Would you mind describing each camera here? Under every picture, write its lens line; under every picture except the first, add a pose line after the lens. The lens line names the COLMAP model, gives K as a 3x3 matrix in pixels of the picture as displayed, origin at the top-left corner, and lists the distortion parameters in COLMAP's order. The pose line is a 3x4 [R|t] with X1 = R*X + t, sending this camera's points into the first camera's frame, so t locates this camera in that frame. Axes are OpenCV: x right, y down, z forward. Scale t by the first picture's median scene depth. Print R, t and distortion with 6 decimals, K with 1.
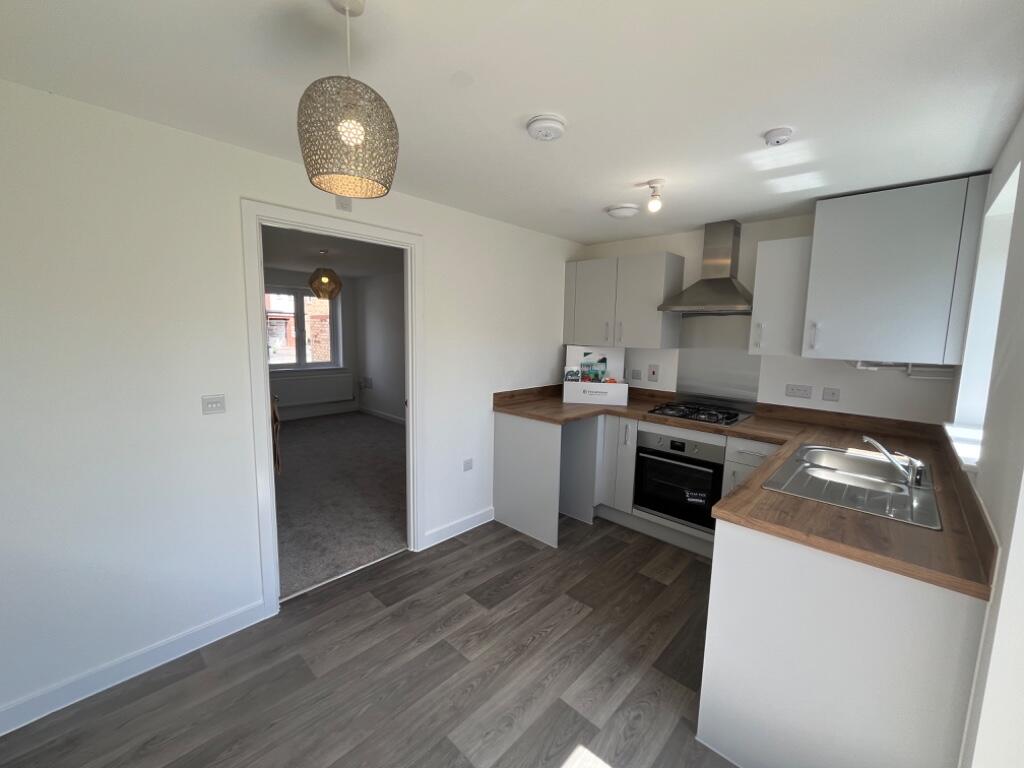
lens RADIAL K [[417.2, 0, 513.7], [0, 417.2, 379.5], [0, 0, 1]] dist [-0.001837, -0.000337]
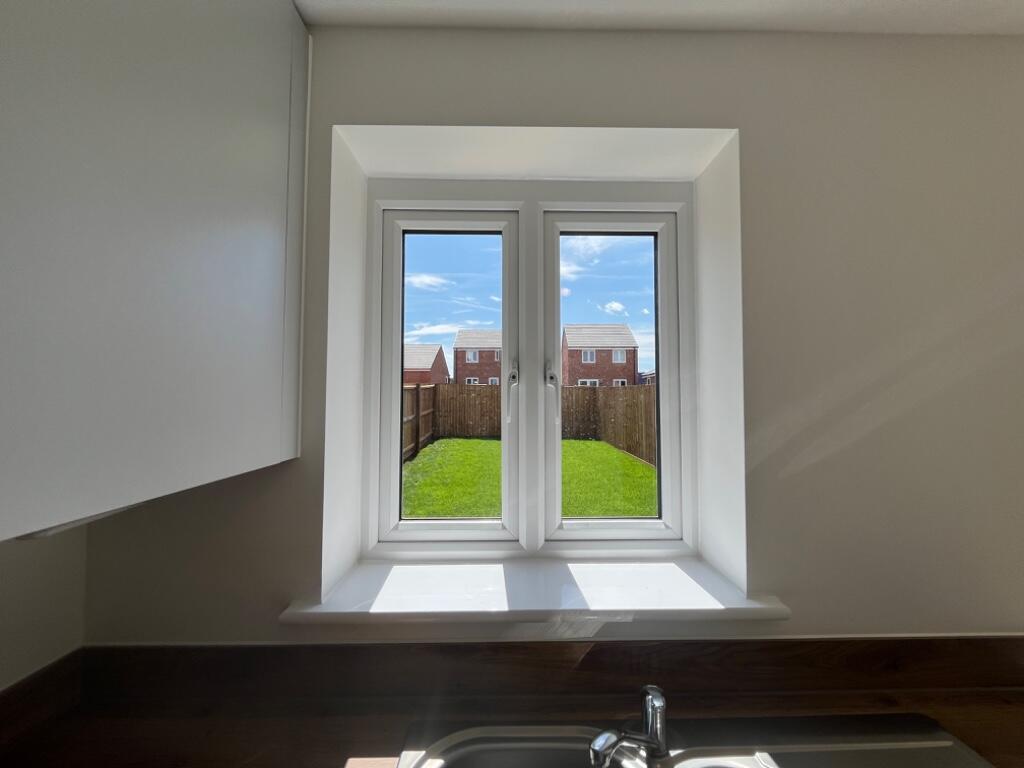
lens RADIAL K [[417.2, 0, 513.7], [0, 417.2, 379.5], [0, 0, 1]] dist [-0.001837, -0.000337]
pose [[-0.698432, 0.013657, 0.715546, 0.491696], [0.069642, 0.996370, 0.048960, -0.089846], [-0.712280, 0.084027, -0.696847, 0.871669]]
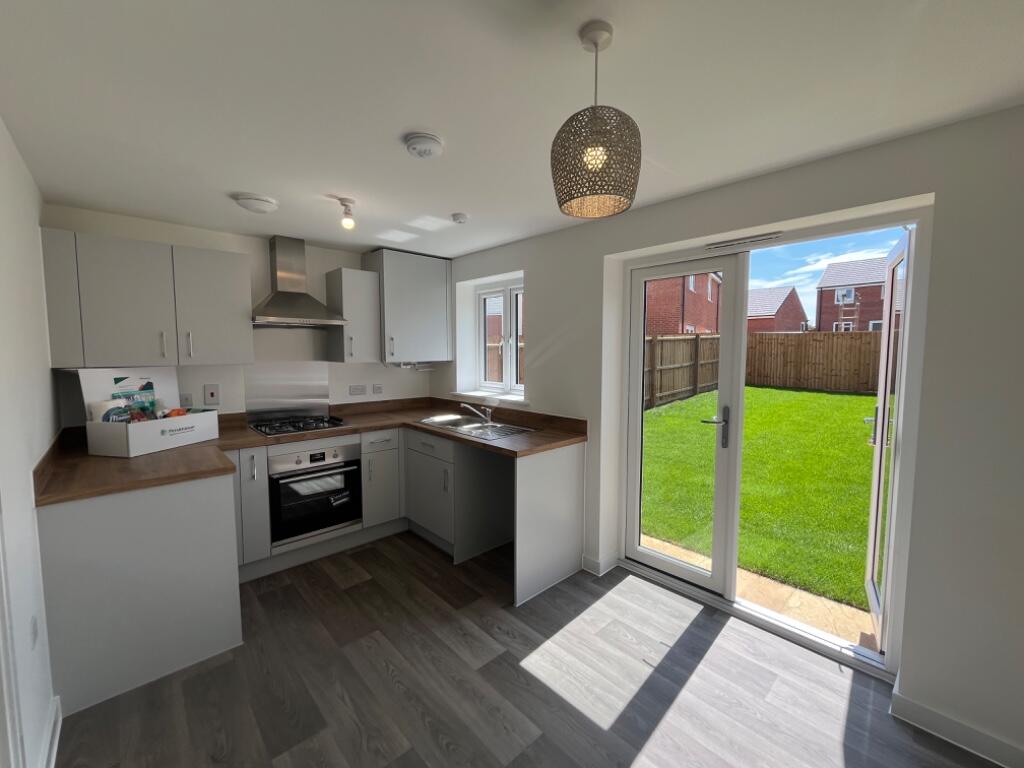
lens RADIAL K [[417.2, 0, 513.7], [0, 417.2, 379.5], [0, 0, 1]] dist [-0.001837, -0.000337]
pose [[0.059762, -0.092007, 0.993963, -0.594359], [0.119565, 0.989234, 0.084380, -0.058303], [-0.991026, 0.113801, 0.070119, 0.470598]]
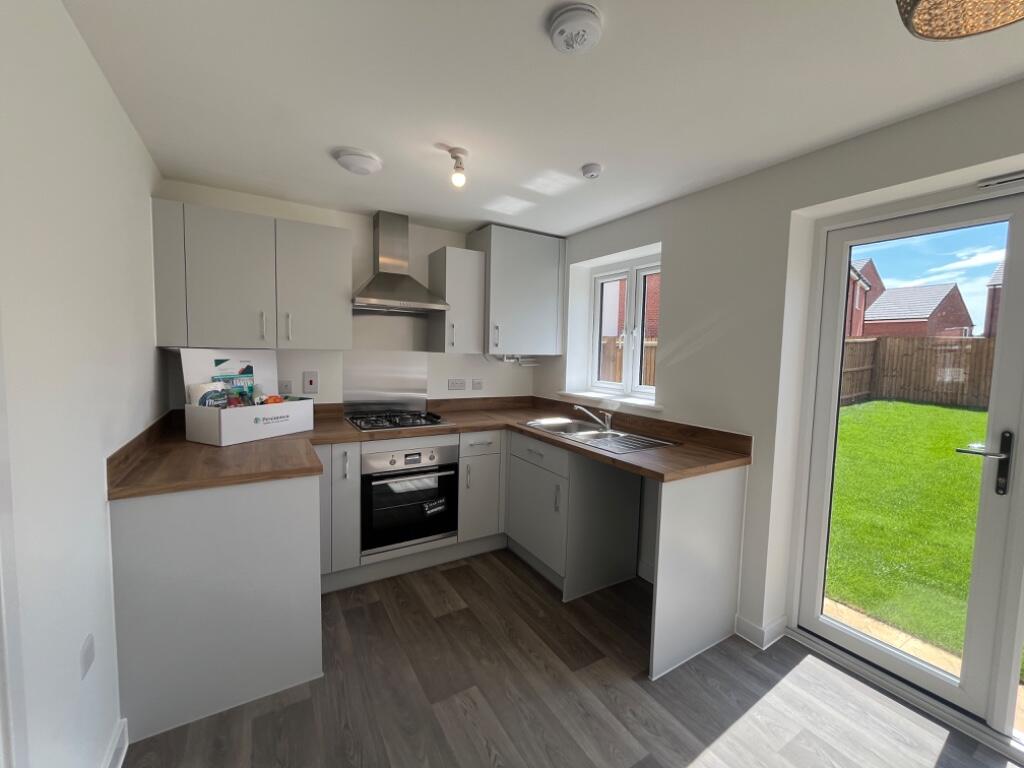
lens RADIAL K [[417.2, 0, 513.7], [0, 417.2, 379.5], [0, 0, 1]] dist [-0.001837, -0.000337]
pose [[0.265145, -0.080592, 0.960835, -0.410541], [0.095936, 0.993761, 0.056880, -0.039113], [-0.959424, 0.077097, 0.271222, 0.578662]]
